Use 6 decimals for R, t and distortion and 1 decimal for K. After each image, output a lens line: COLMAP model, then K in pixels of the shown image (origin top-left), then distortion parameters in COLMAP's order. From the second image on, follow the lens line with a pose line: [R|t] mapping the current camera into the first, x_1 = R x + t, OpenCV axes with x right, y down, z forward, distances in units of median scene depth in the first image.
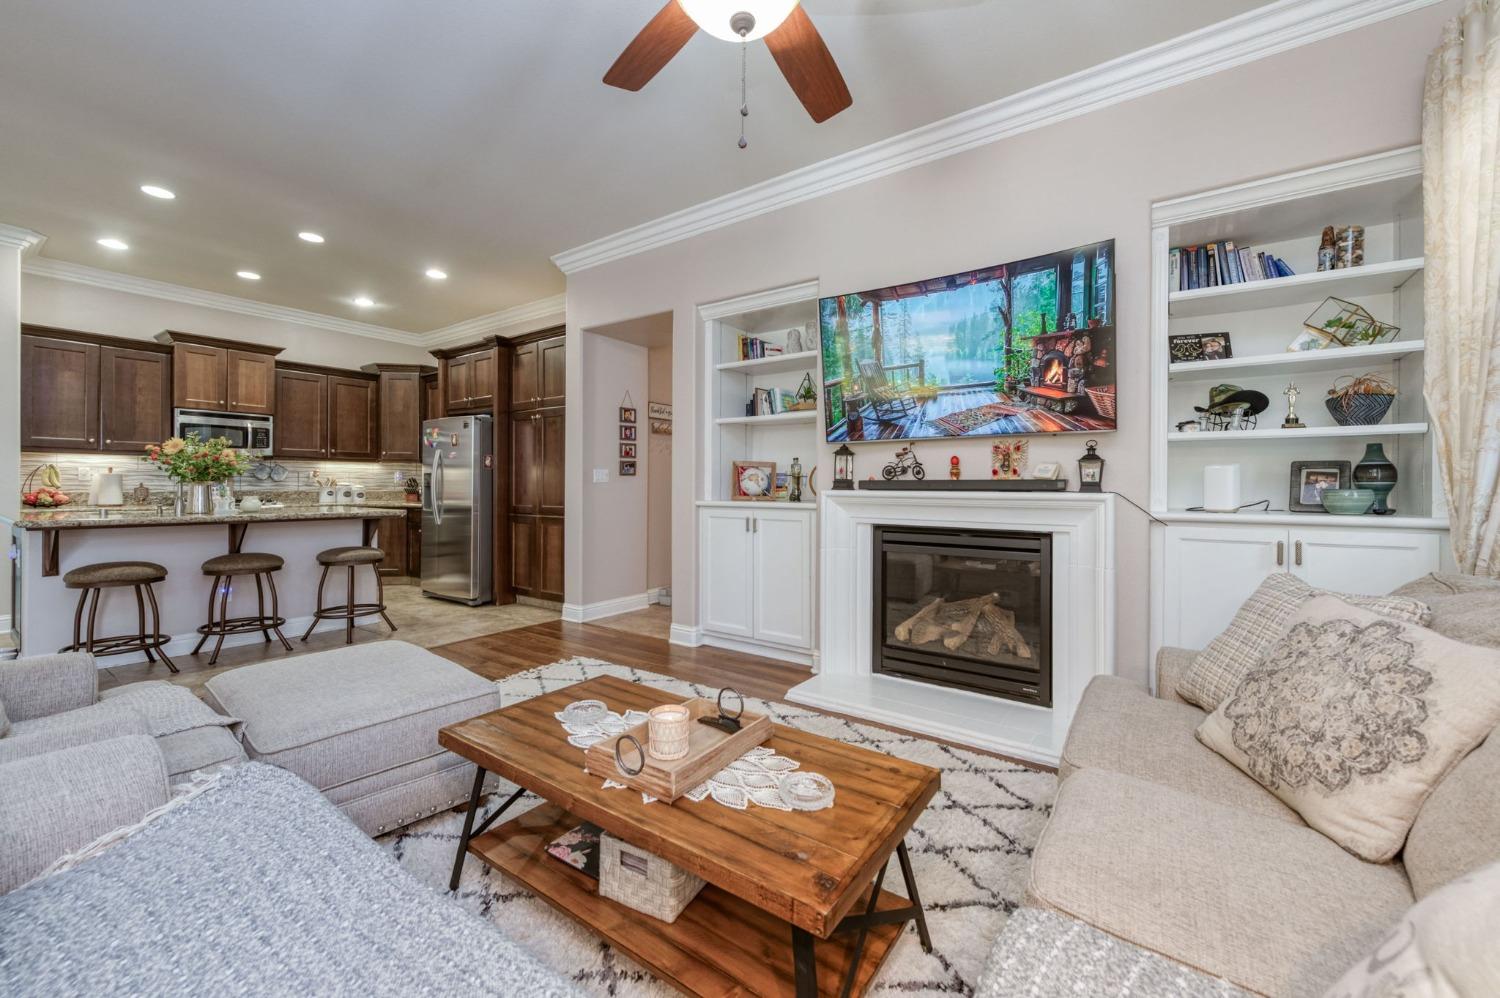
lens RADIAL K [[588.1, 0, 730.3], [0, 588.1, 486.2], [0, 0, 1]] dist [0.001013, -0.000068]
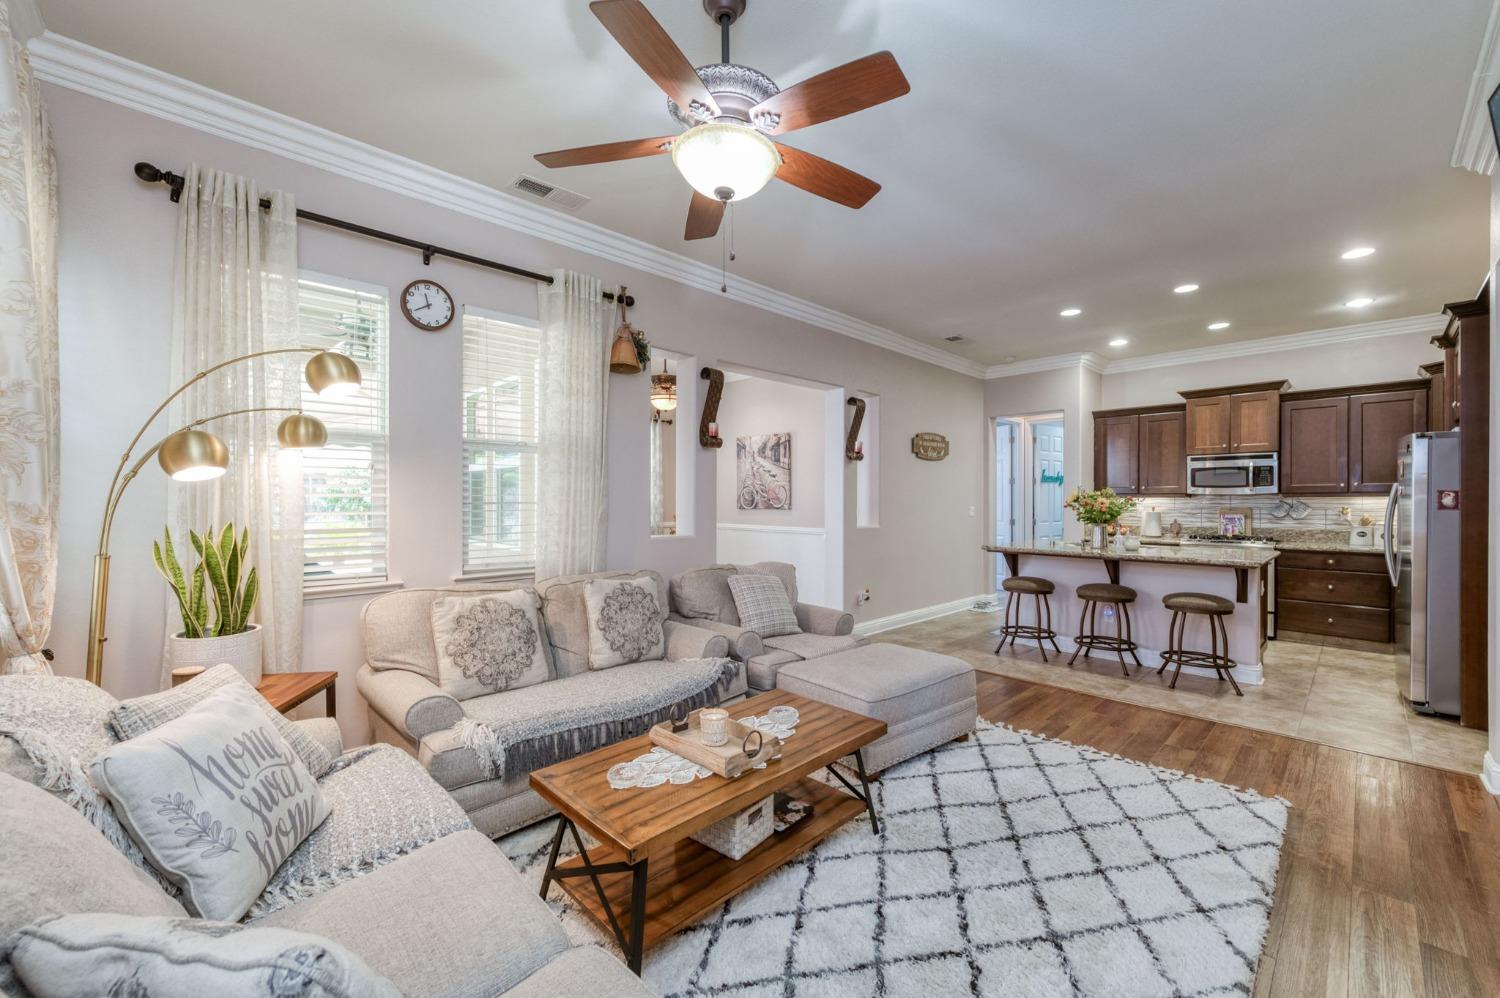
lens RADIAL K [[594.5, 0, 768.3], [0, 594.5, 497.1], [0, 0, 1]] dist [0.001517, -0.000222]
pose [[-0.155177, -0.012002, -0.987814, 0.431226], [-0.005633, 0.999921, -0.011264, -0.040444], [0.987871, 0.003816, -0.155232, 0.439255]]
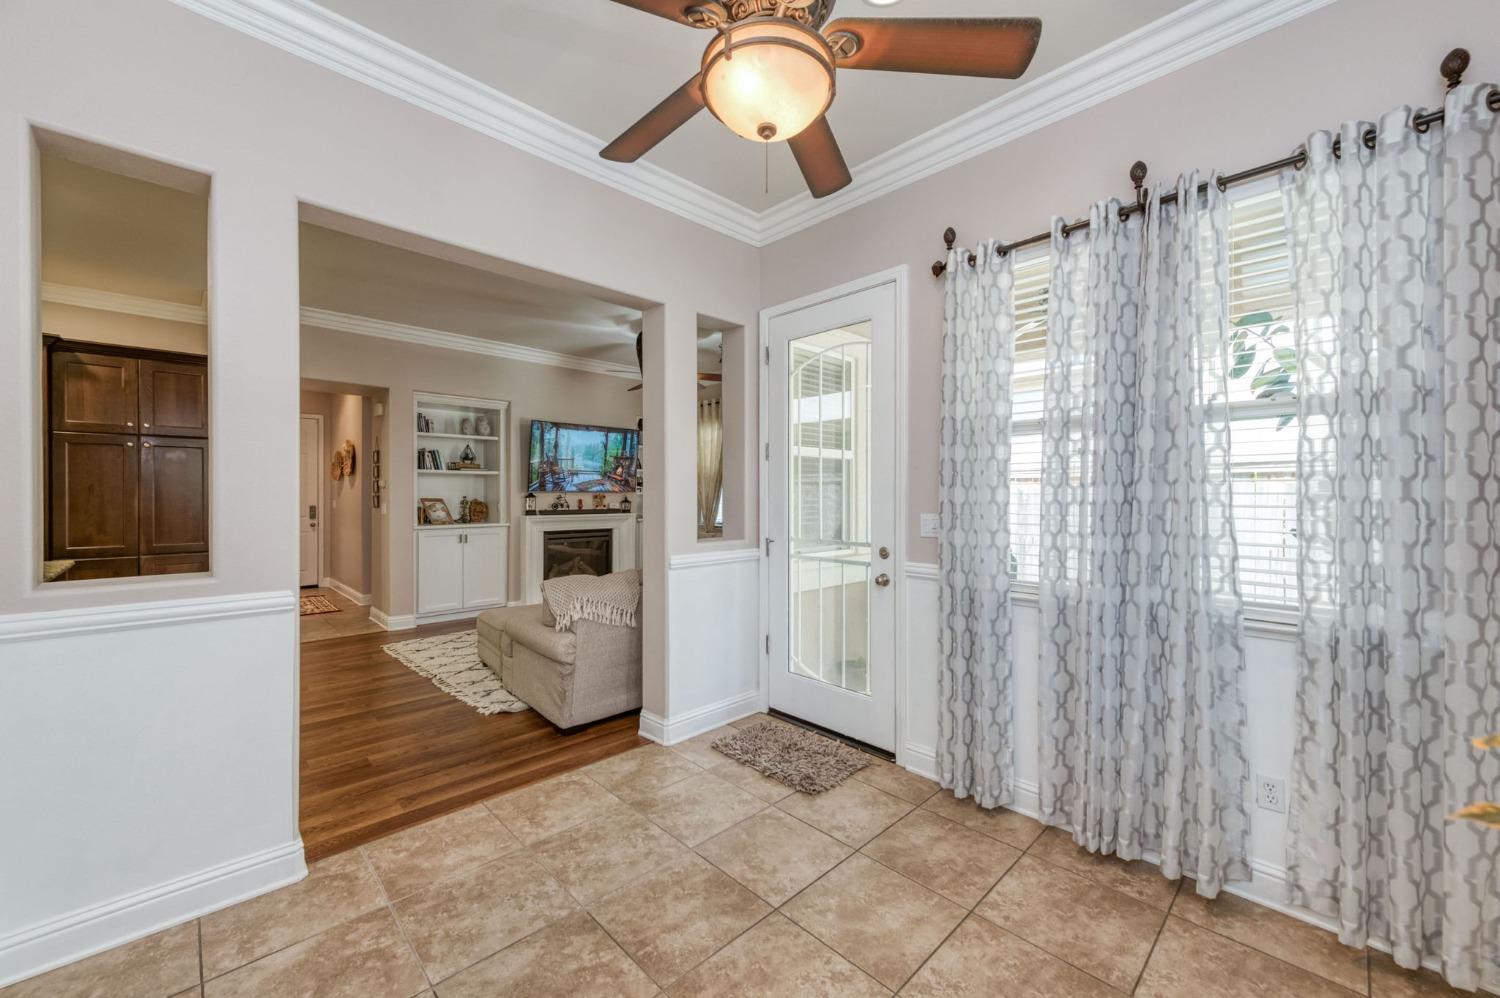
lens RADIAL K [[594.5, 0, 768.3], [0, 594.5, 497.1], [0, 0, 1]] dist [0.001517, -0.000222]
pose [[0.164157, -0.008504, 0.986398, -1.244455], [0.002041, 0.999964, 0.008281, -0.052603], [-0.986432, 0.000653, 0.164168, -0.091458]]
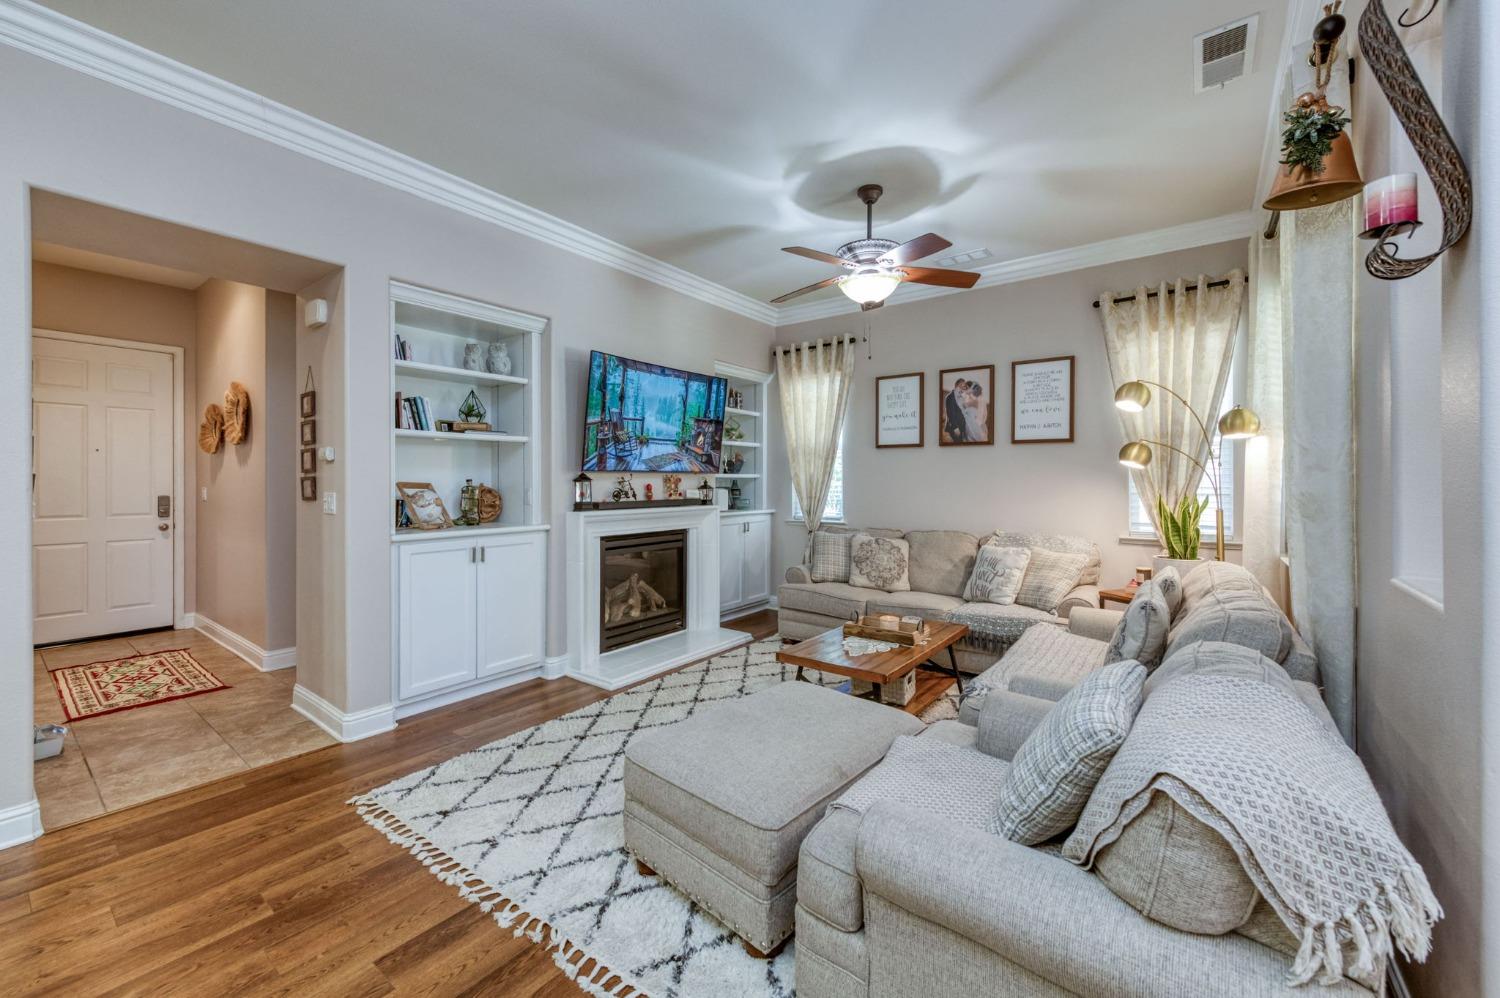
lens RADIAL K [[592.0, 0, 756.4], [0, 592.0, 482.1], [0, 0, 1]] dist [-0.000435, -0.000416]
pose [[0.018647, -0.007728, 0.999796, -0.747486], [0.002674, 0.999967, 0.007679, -0.044863], [-0.999823, 0.002531, 0.018667, 0.470795]]
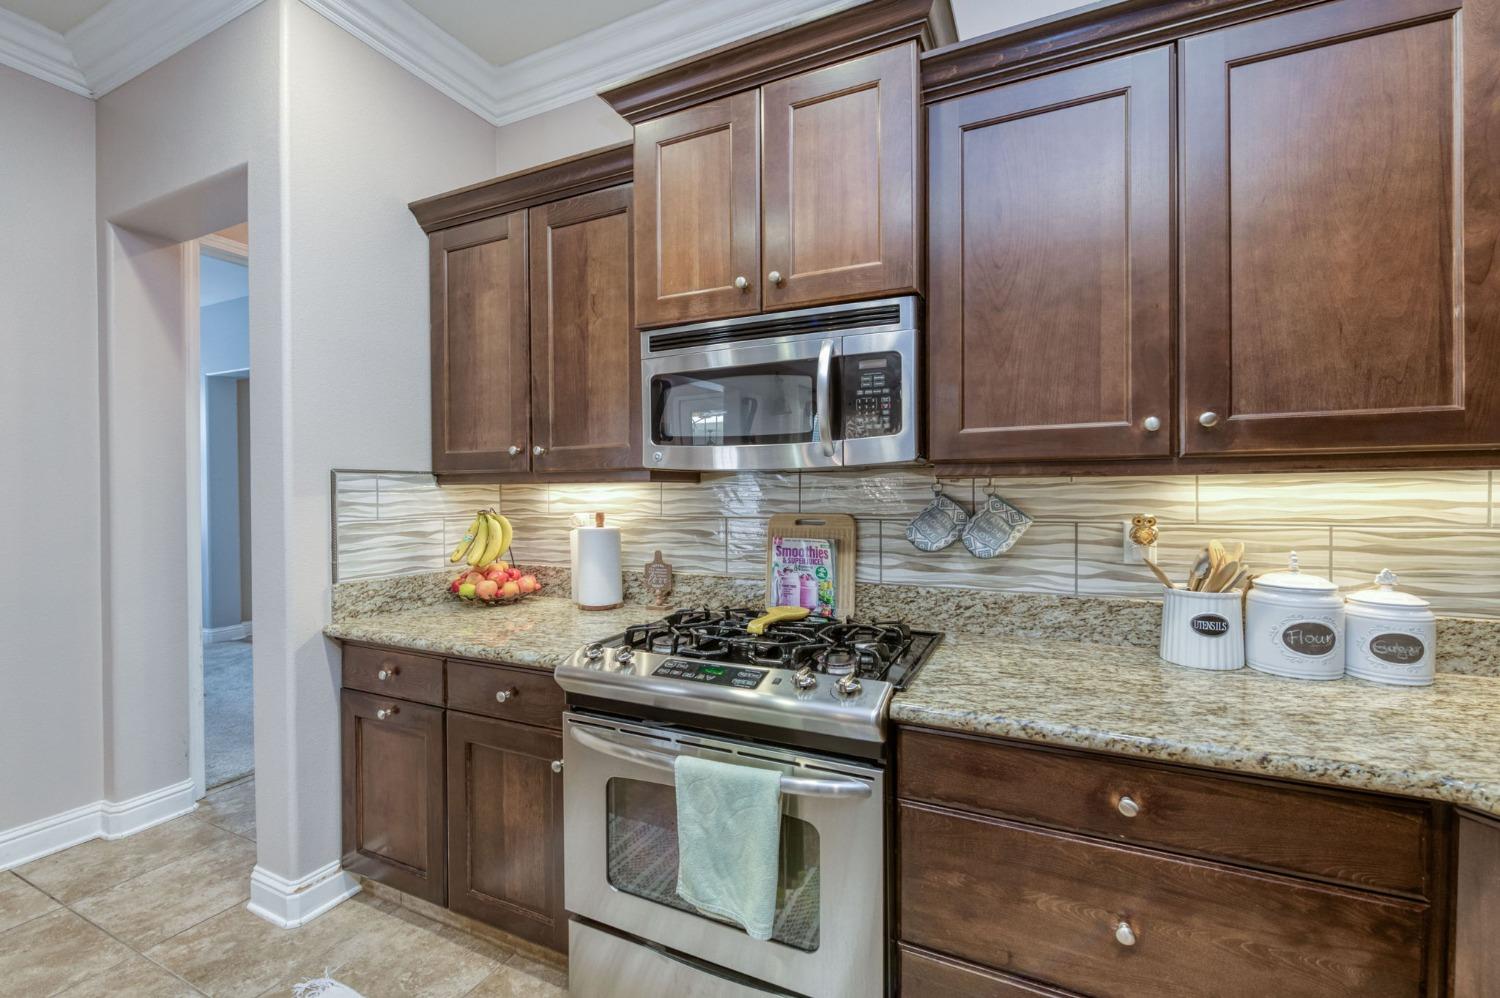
lens RADIAL K [[610.2, 0, 691.3], [0, 610.2, 493.8], [0, 0, 1]] dist [-0.000410, -0.000089]
pose [[0.144248, 0.002801, -0.989538, -0.738173], [0.004177, 0.999985, 0.003439, -0.054824], [0.989533, -0.004629, 0.144235, 1.183202]]
